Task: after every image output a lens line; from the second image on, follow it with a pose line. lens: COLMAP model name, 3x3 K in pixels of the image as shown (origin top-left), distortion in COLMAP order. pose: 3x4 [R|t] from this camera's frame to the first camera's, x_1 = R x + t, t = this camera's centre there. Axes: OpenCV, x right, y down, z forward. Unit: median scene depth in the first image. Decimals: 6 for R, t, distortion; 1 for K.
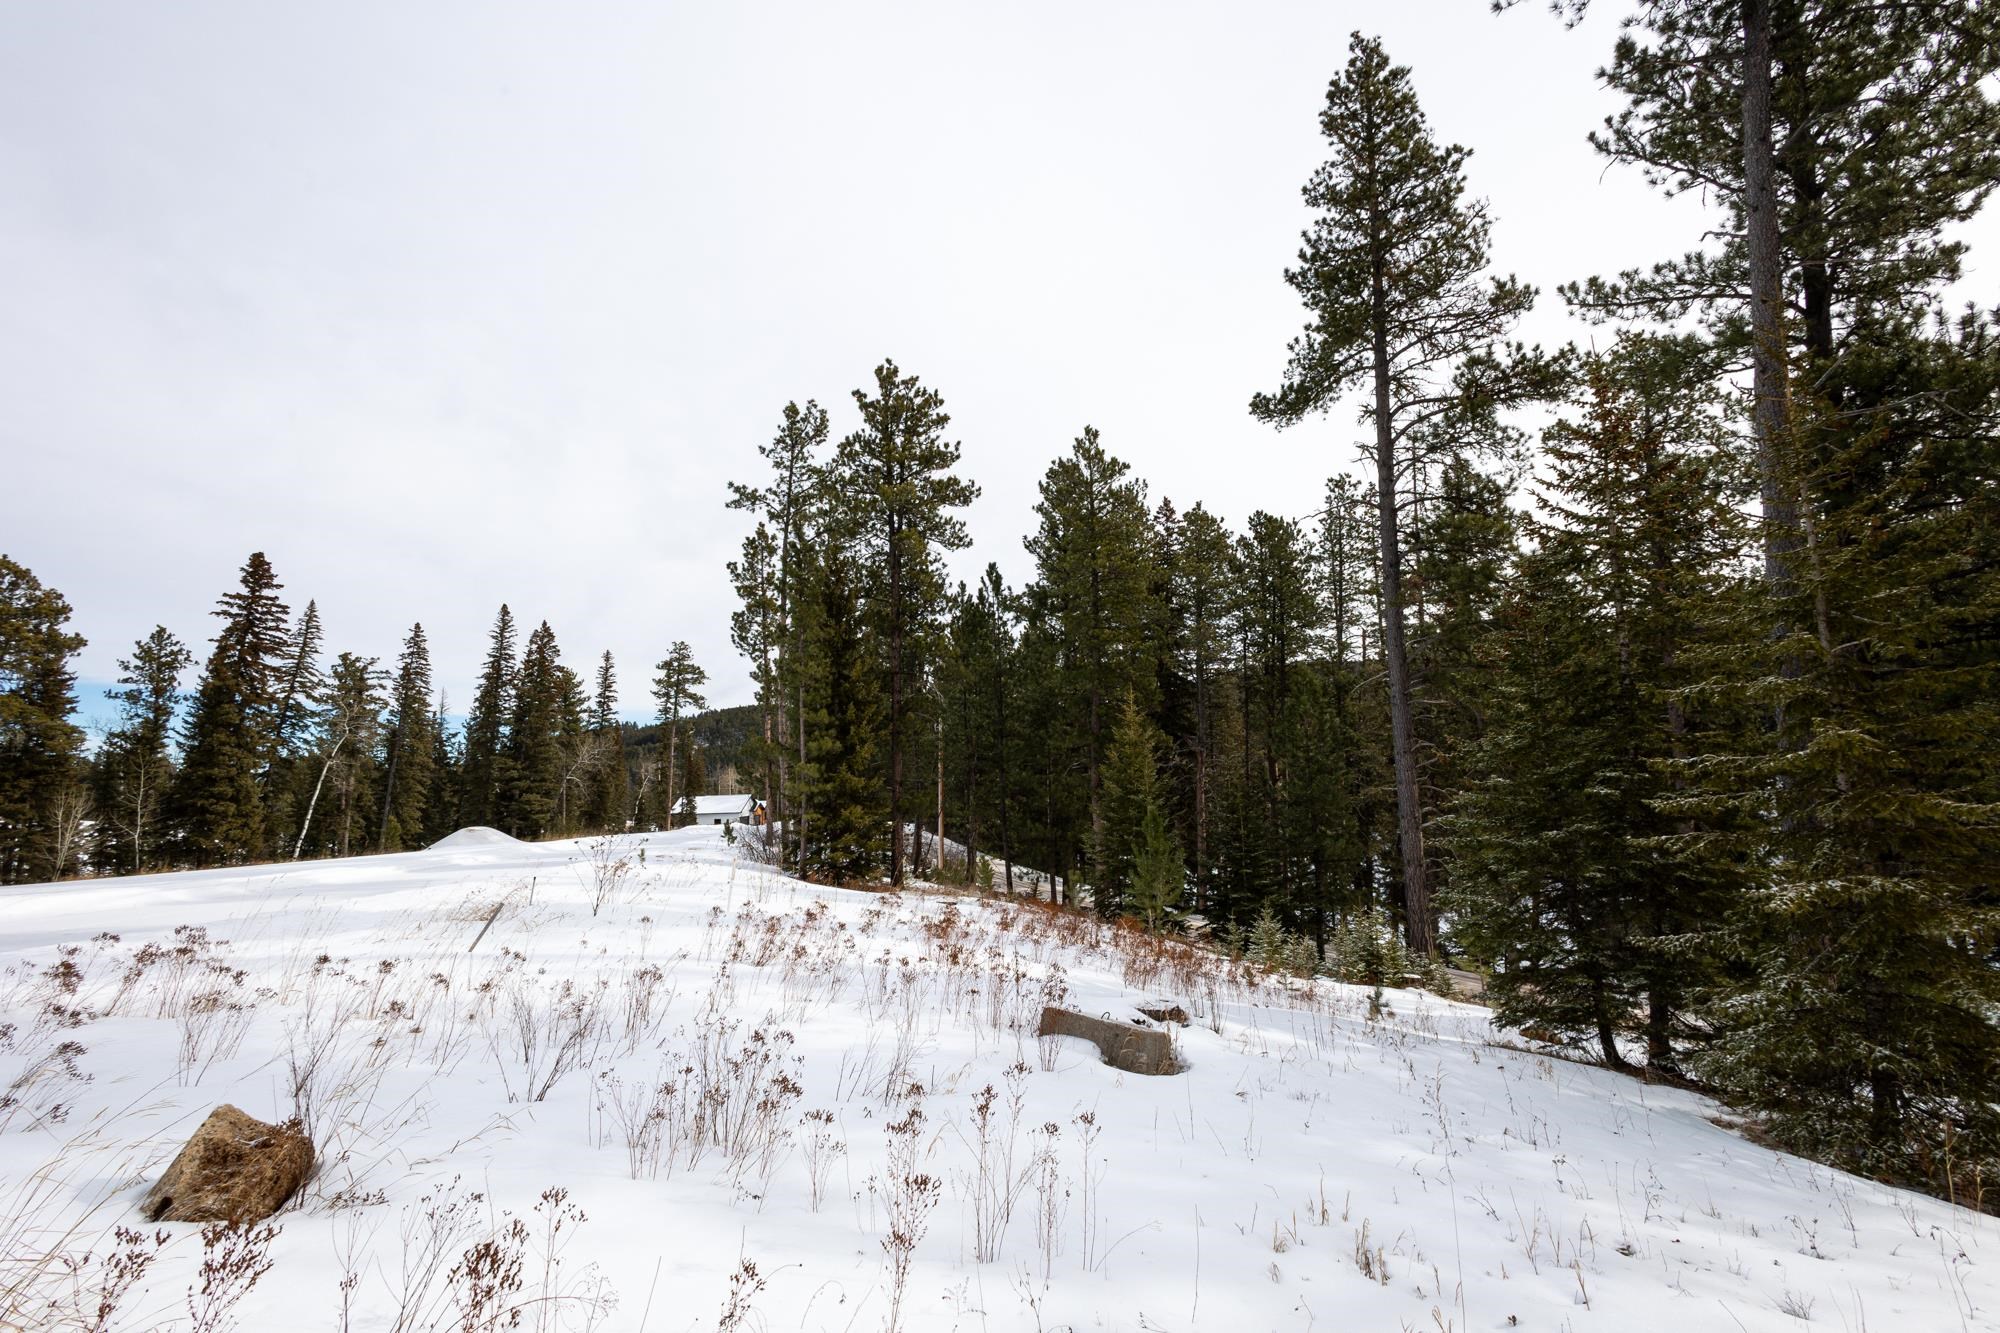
lens RADIAL K [[932.8, 0, 983.6], [0, 932.8, 663.8], [0, 0, 1]] dist [0.020058, -0.005187]
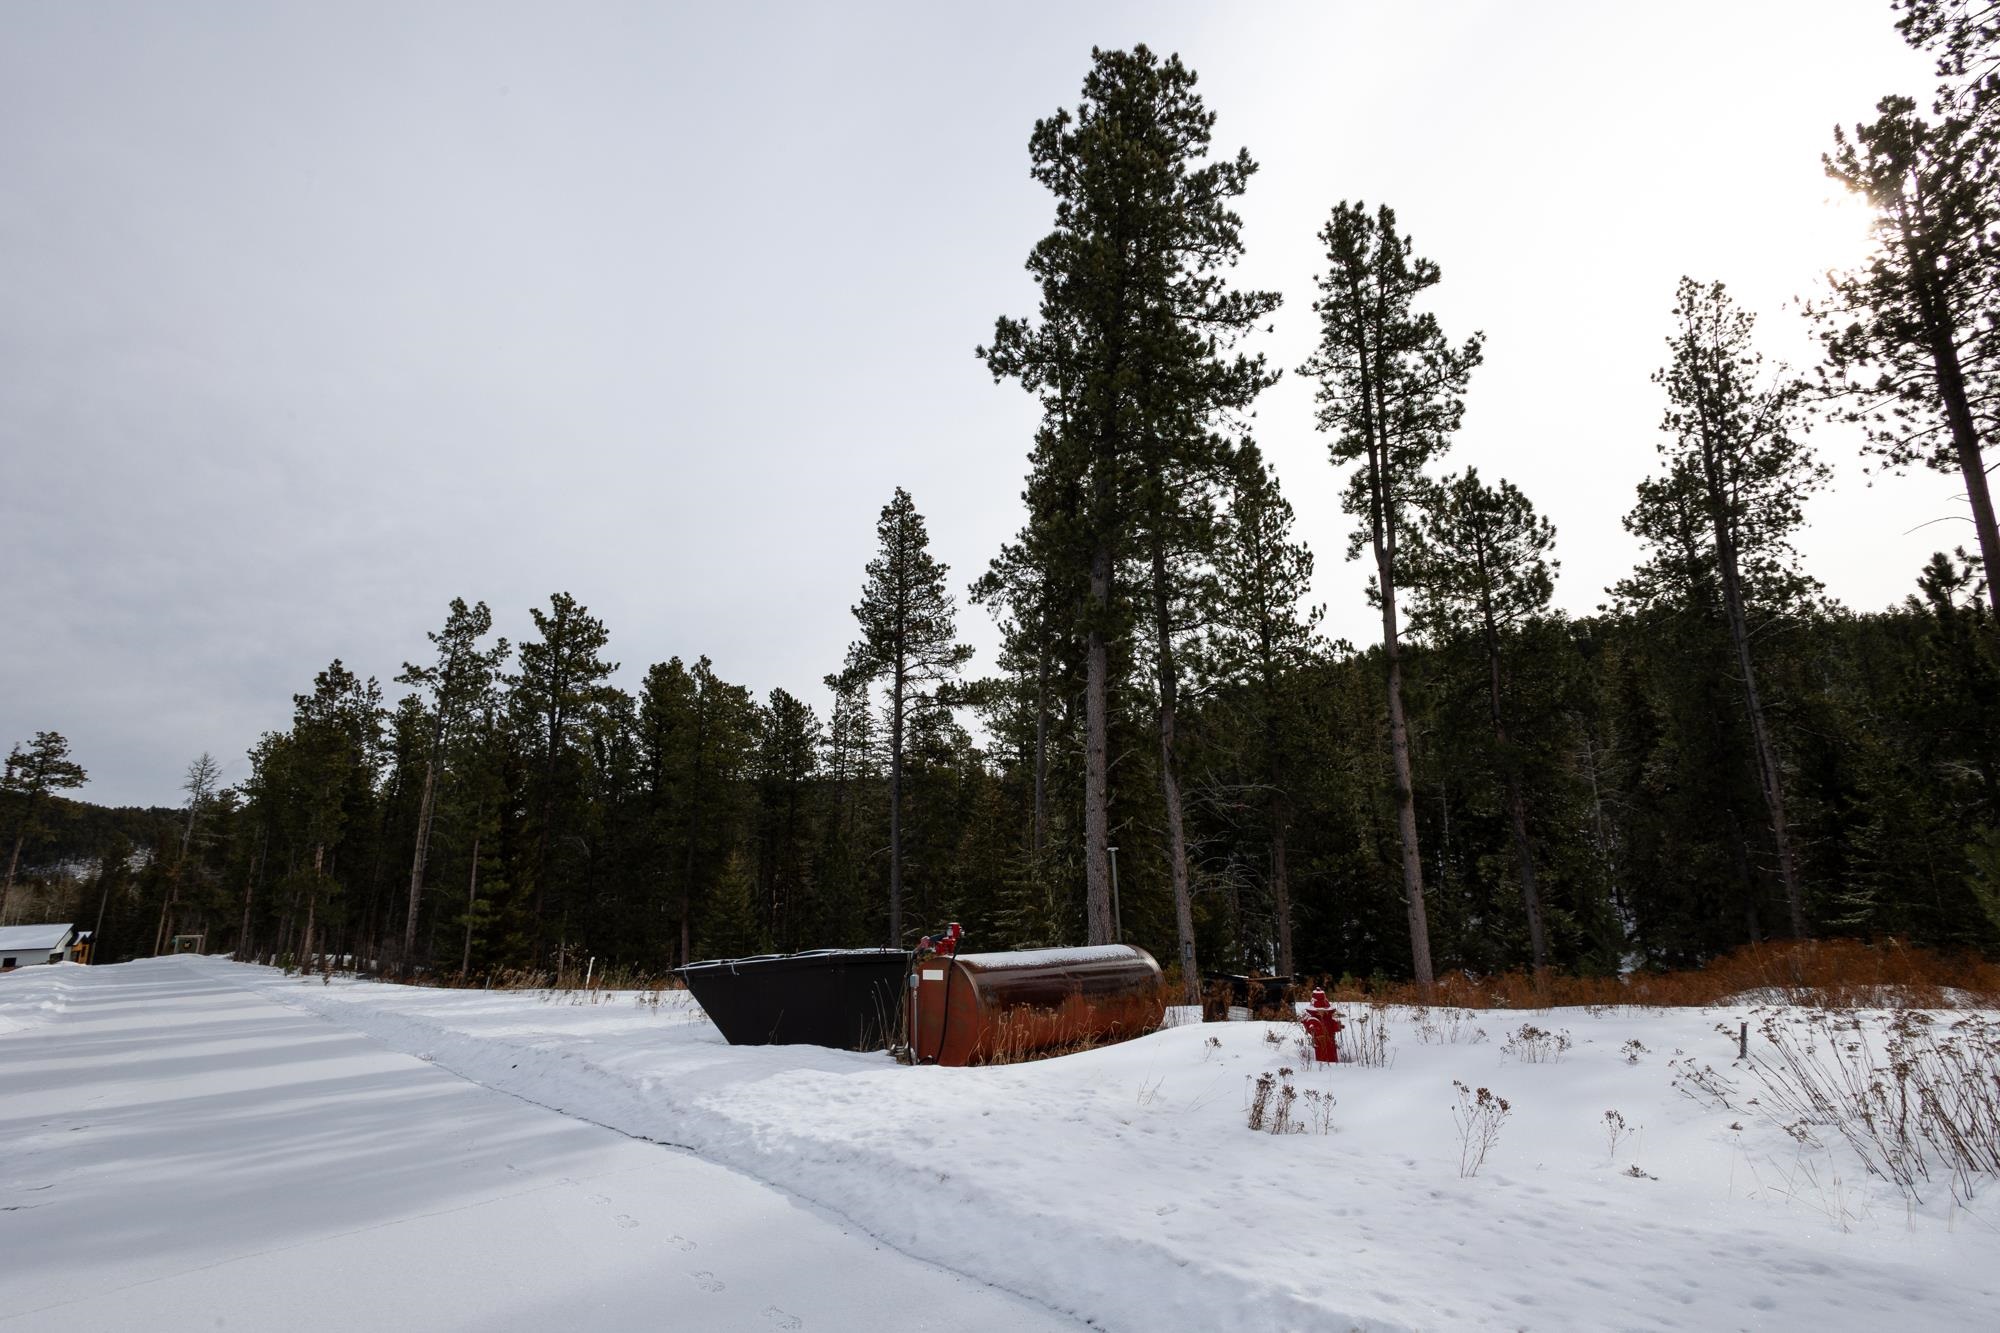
lens RADIAL K [[932.8, 0, 993.2], [0, 932.8, 672.6], [0, 0, 1]] dist [0.020058, -0.005187]
pose [[0.837915, 0.128229, 0.530524, -0.275285], [-0.064372, 0.988444, -0.137240, -0.061941], [-0.541992, 0.080845, 0.836486, -0.437238]]
